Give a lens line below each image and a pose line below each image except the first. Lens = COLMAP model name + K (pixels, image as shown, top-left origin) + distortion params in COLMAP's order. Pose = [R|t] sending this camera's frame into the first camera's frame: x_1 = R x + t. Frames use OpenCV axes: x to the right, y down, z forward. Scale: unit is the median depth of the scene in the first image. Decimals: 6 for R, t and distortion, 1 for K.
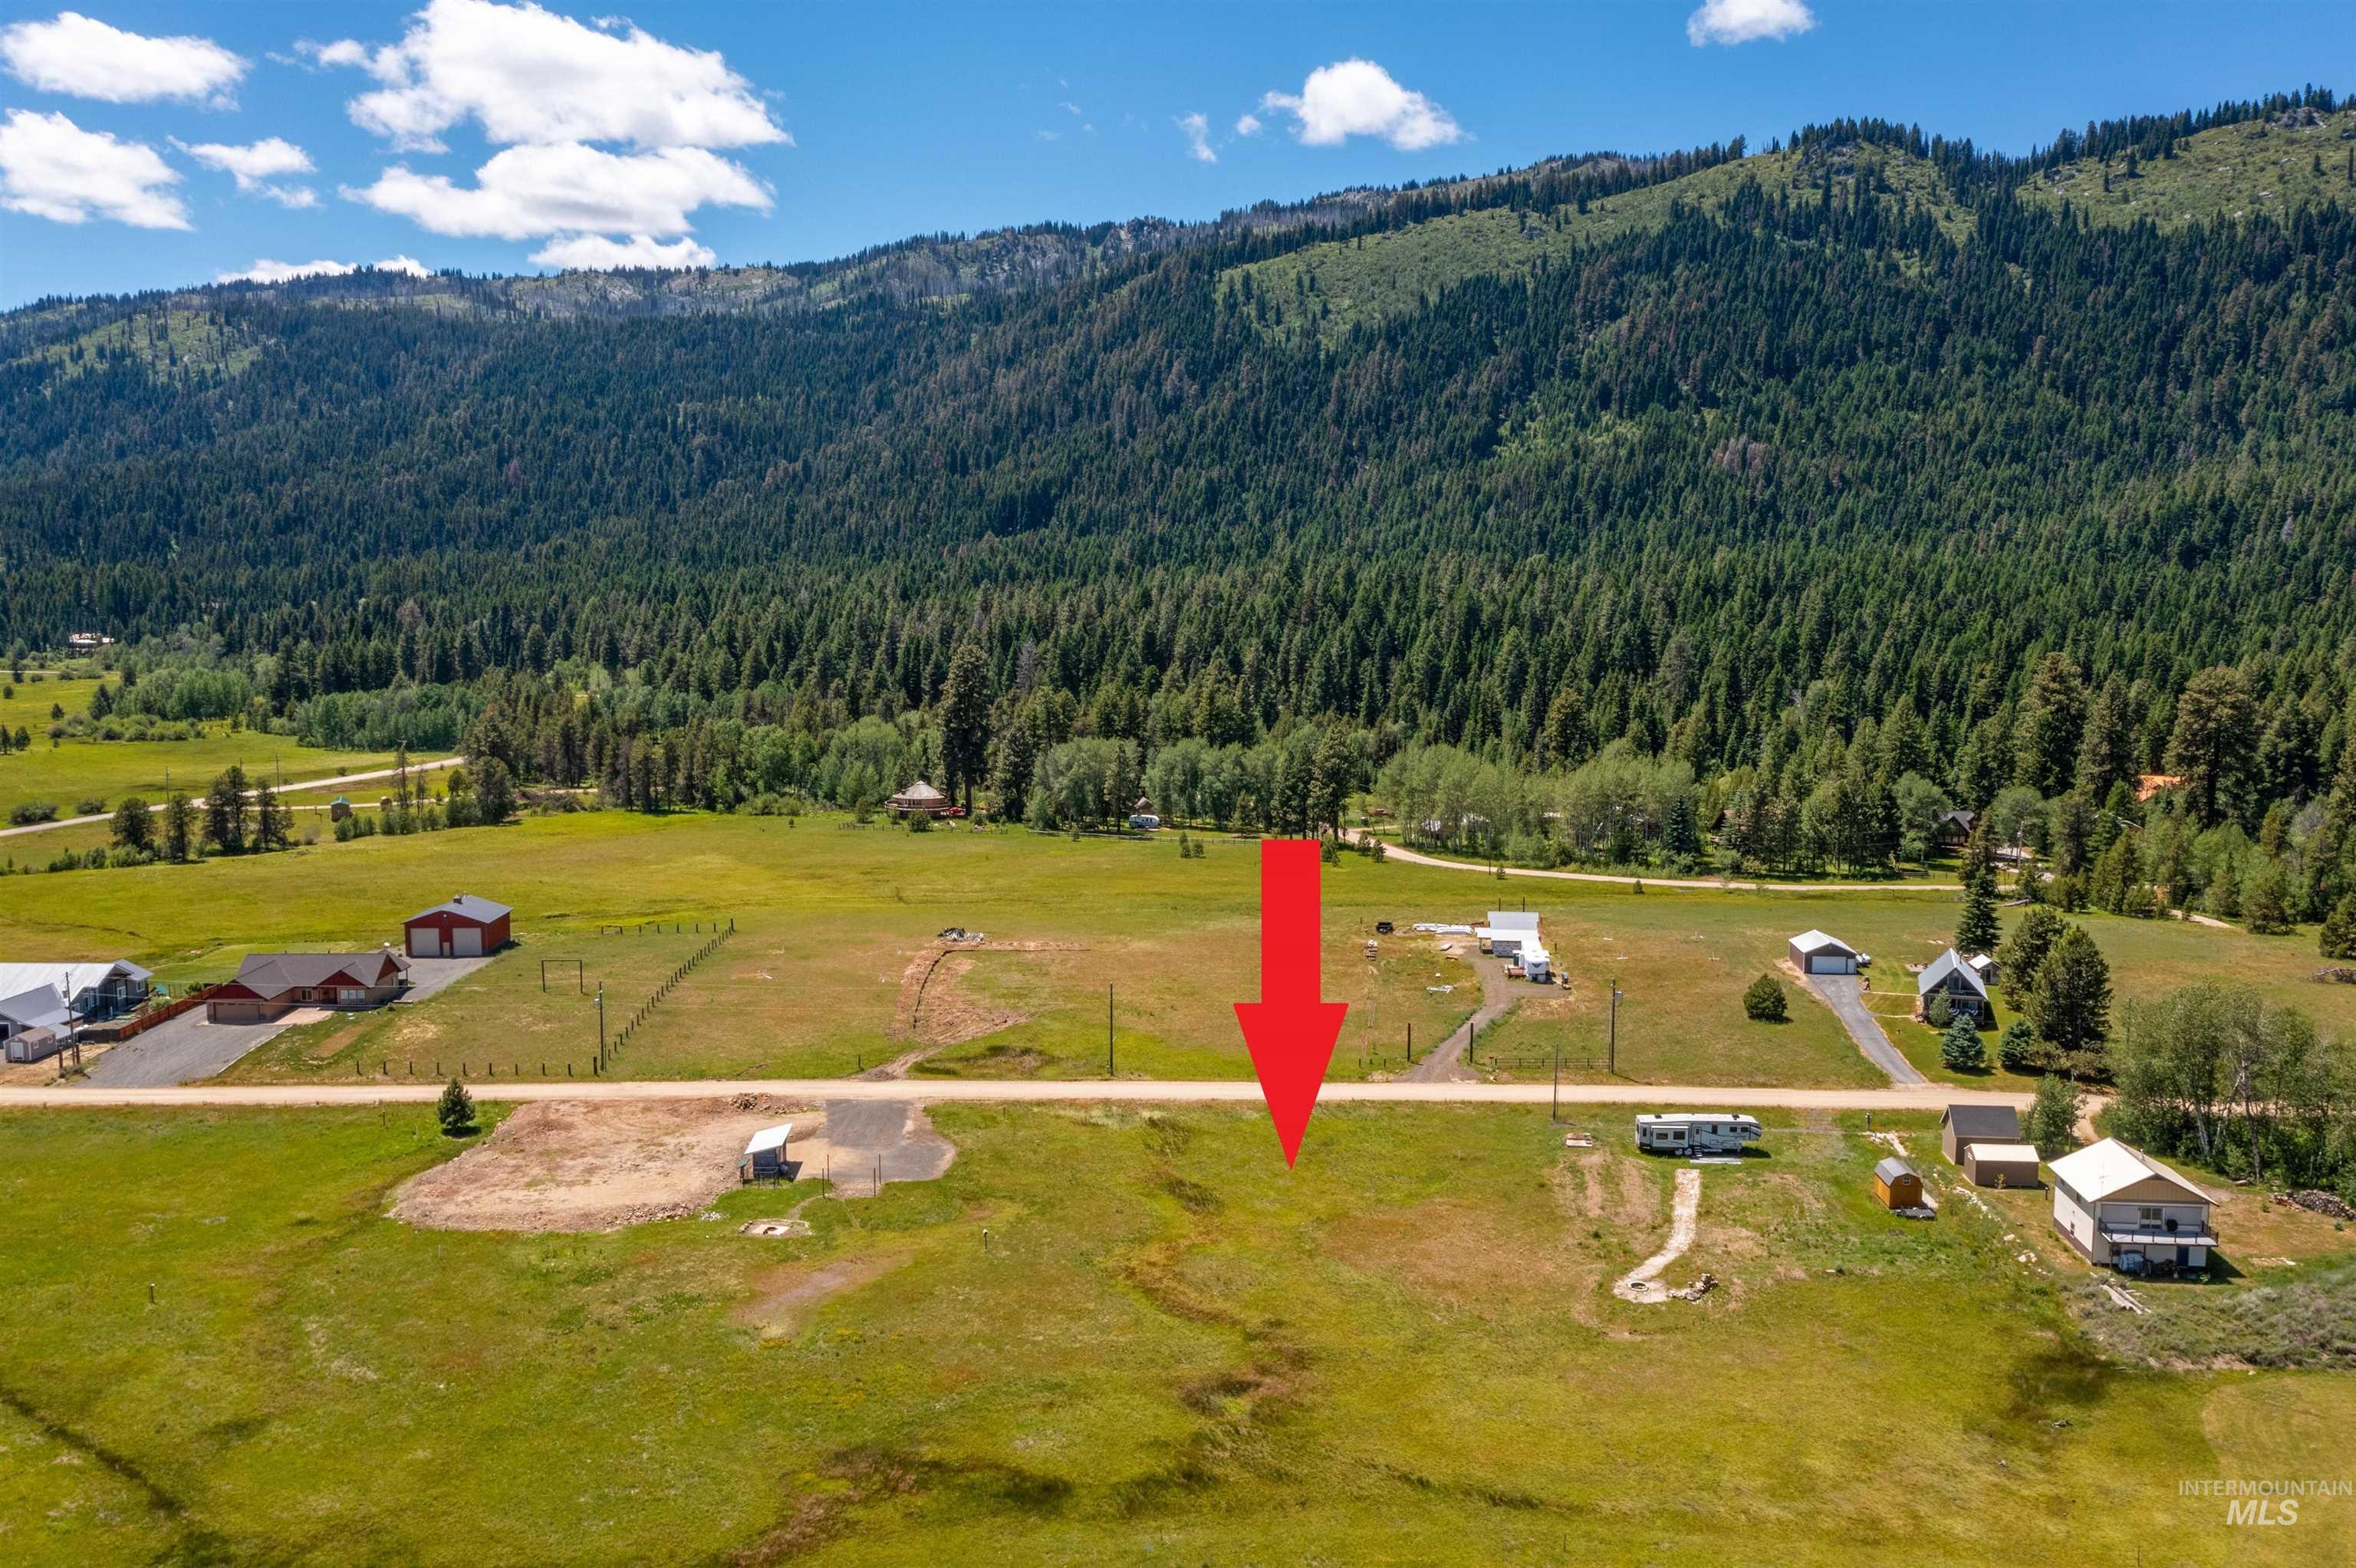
lens RADIAL K [[1914.4, 0, 1244.4], [0, 1914.4, 784.5], [0, 0, 1]] dist [-0.006562, 0.000612]
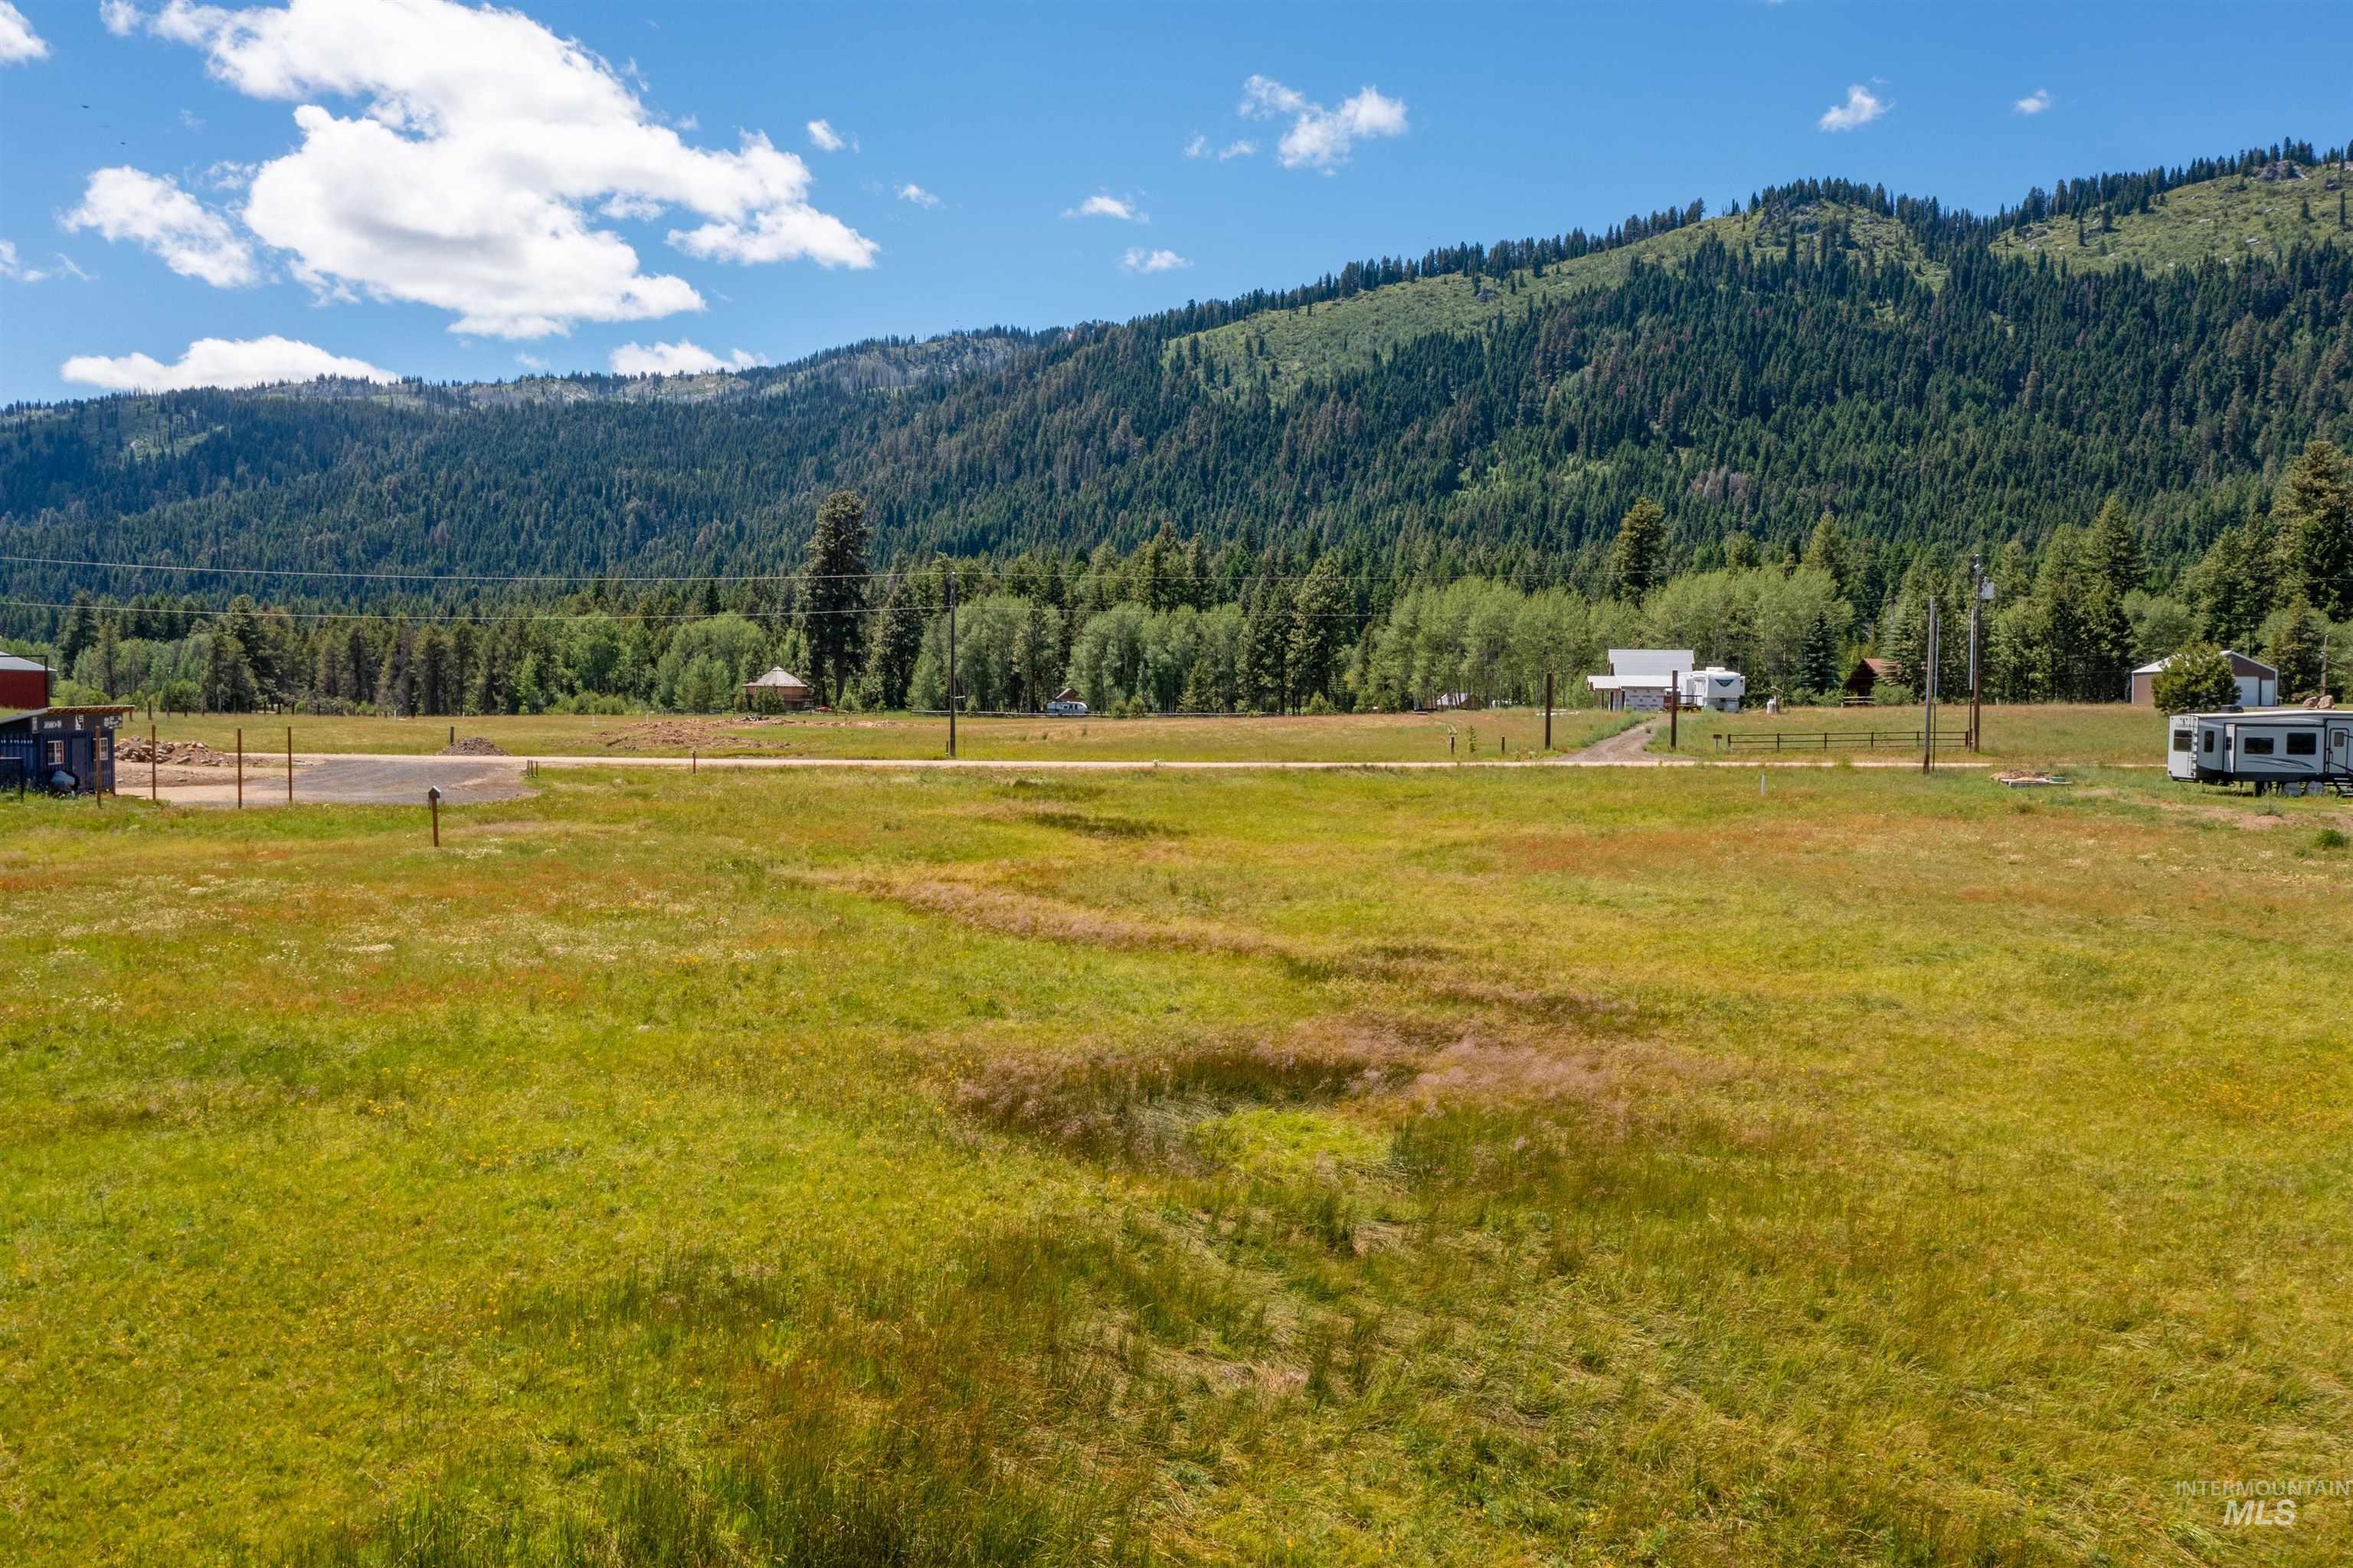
lens RADIAL K [[1874.4, 0, 1168.6], [0, 1874.4, 781.8], [0, 0, 1]] dist [-0.007518, 0.002421]
pose [[0.999936, 0.003053, -0.010888, -0.001181], [-0.003747, 0.997922, -0.064324, 0.027867], [0.010669, 0.064361, 0.997870, 0.076795]]
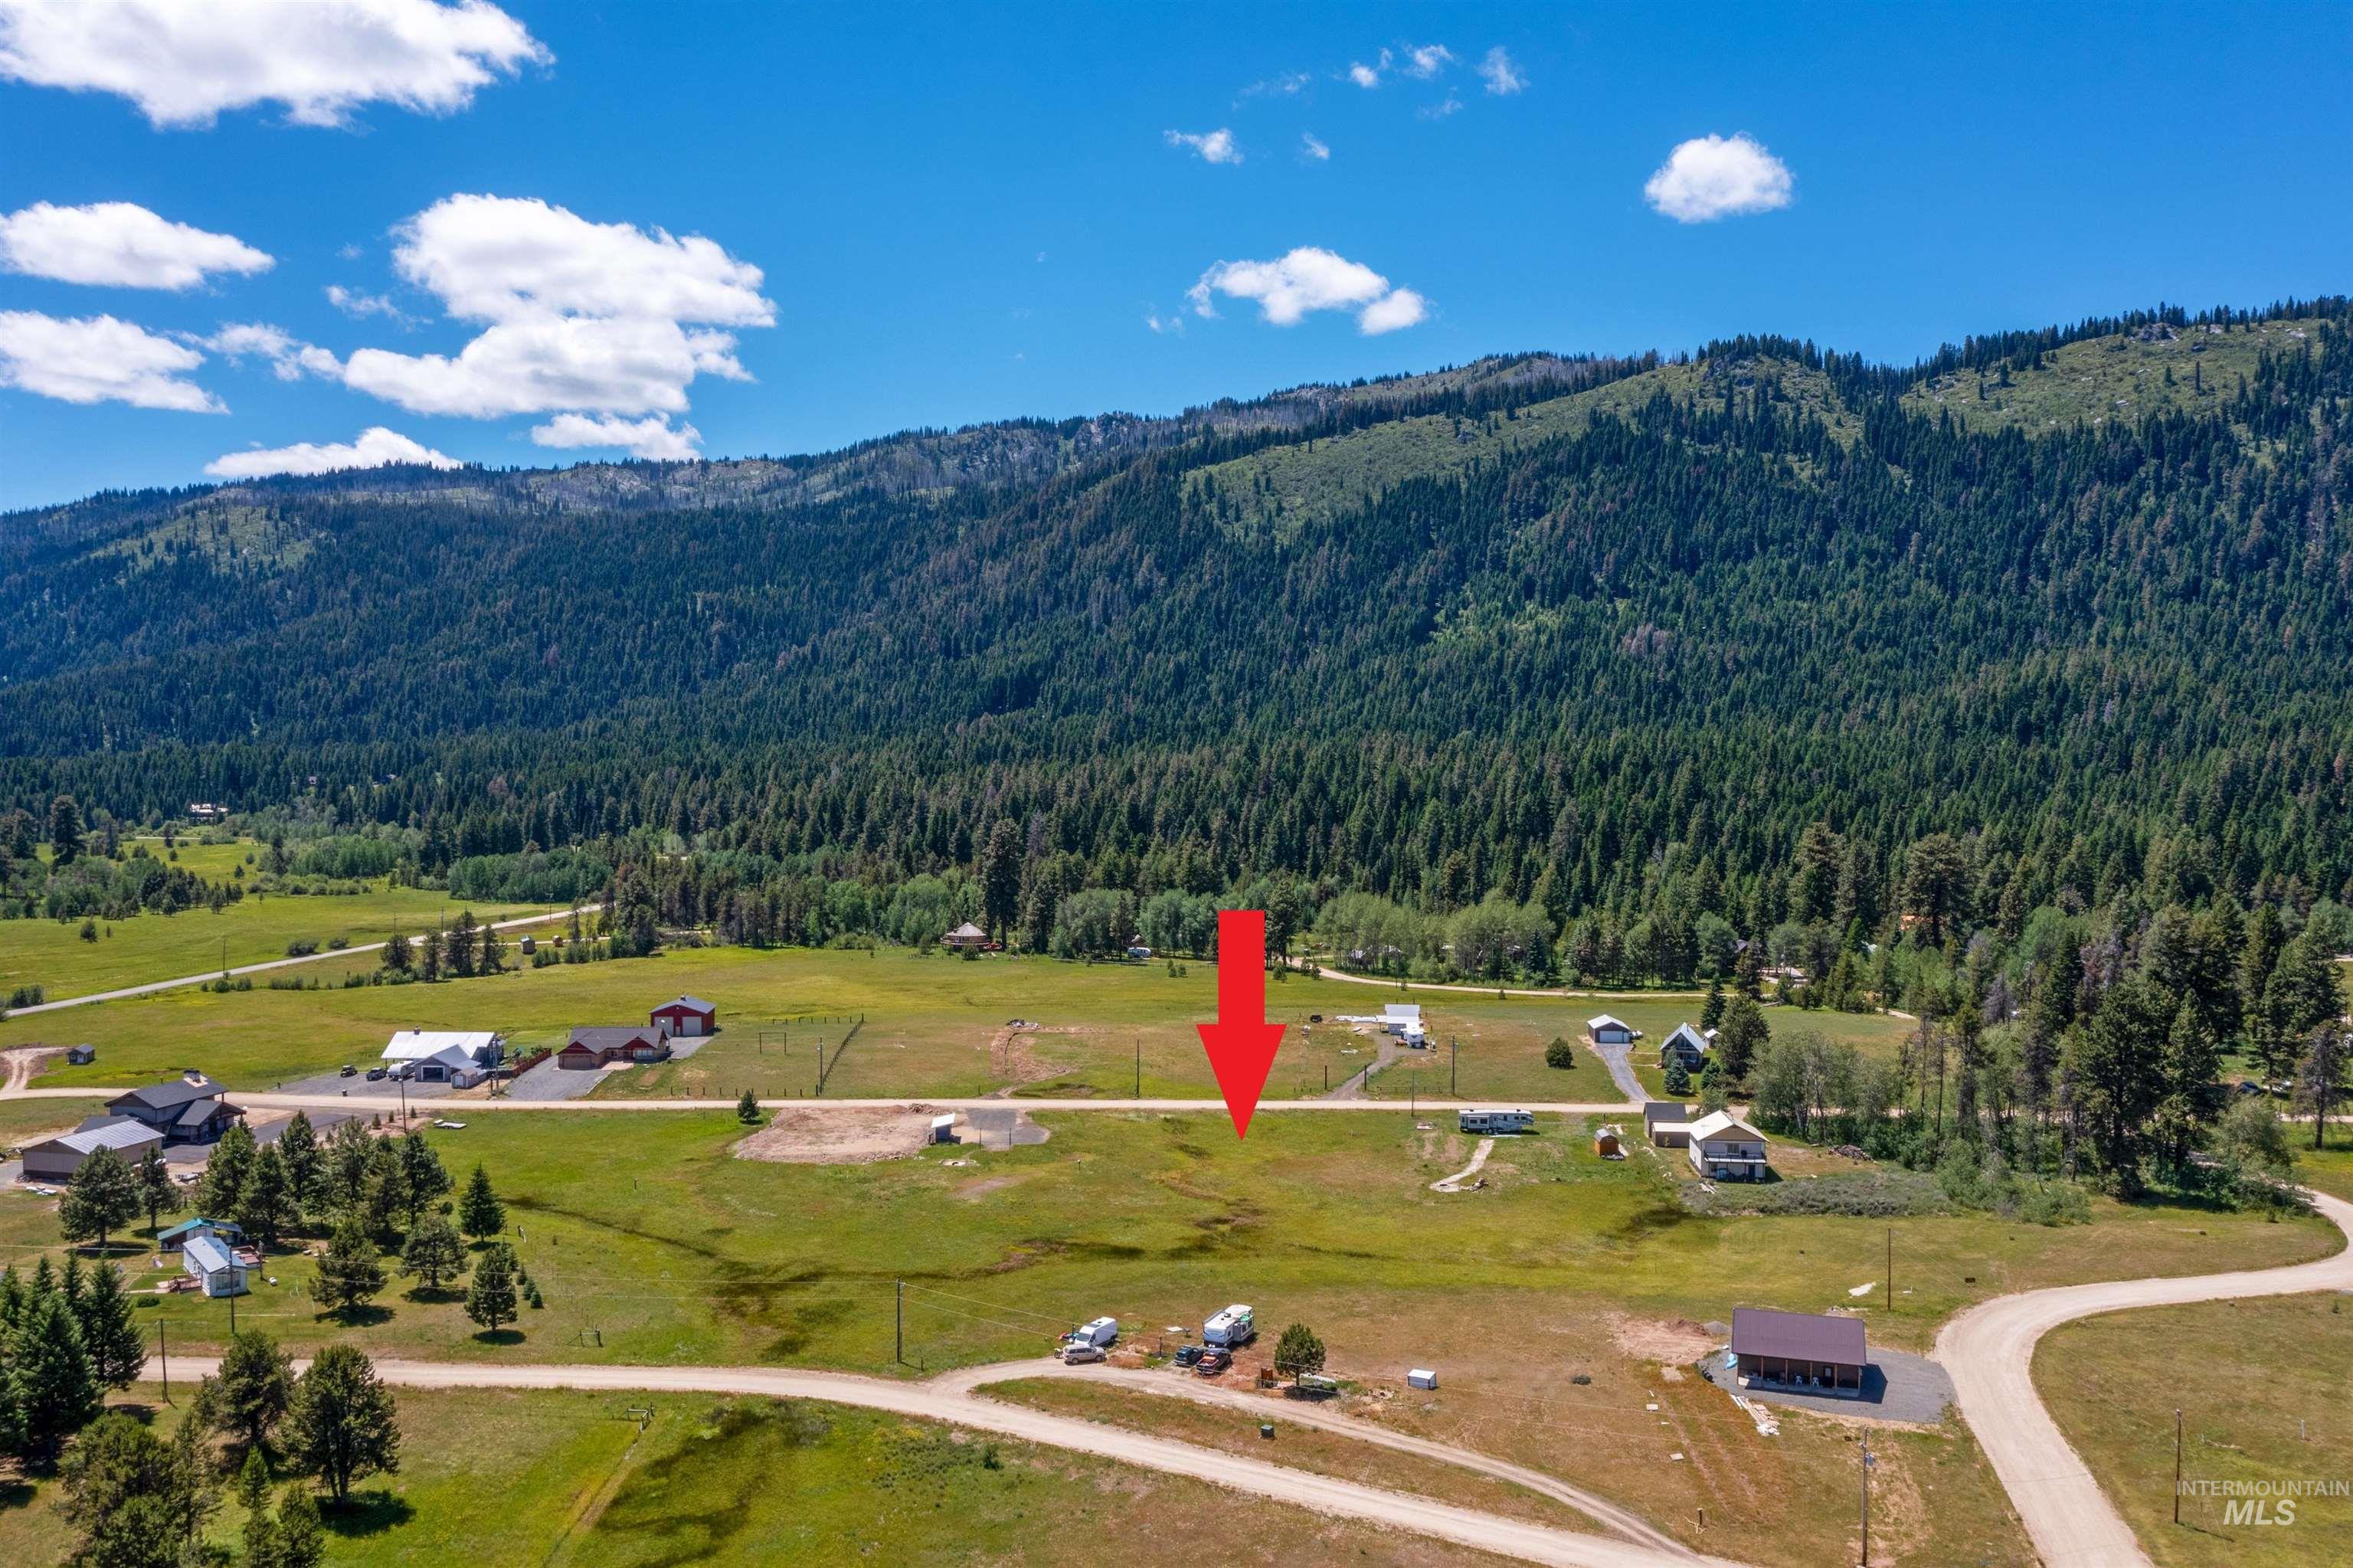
lens RADIAL K [[1861.0, 0, 1160.7], [0, 1861.0, 786.6], [0, 0, 1]] dist [-0.008115, 0.003440]
pose [[0.999699, -0.003972, -0.024196, -0.001815], [0.001960, 0.996581, -0.082596, 0.003286], [0.024441, 0.082524, 0.996289, -0.082373]]
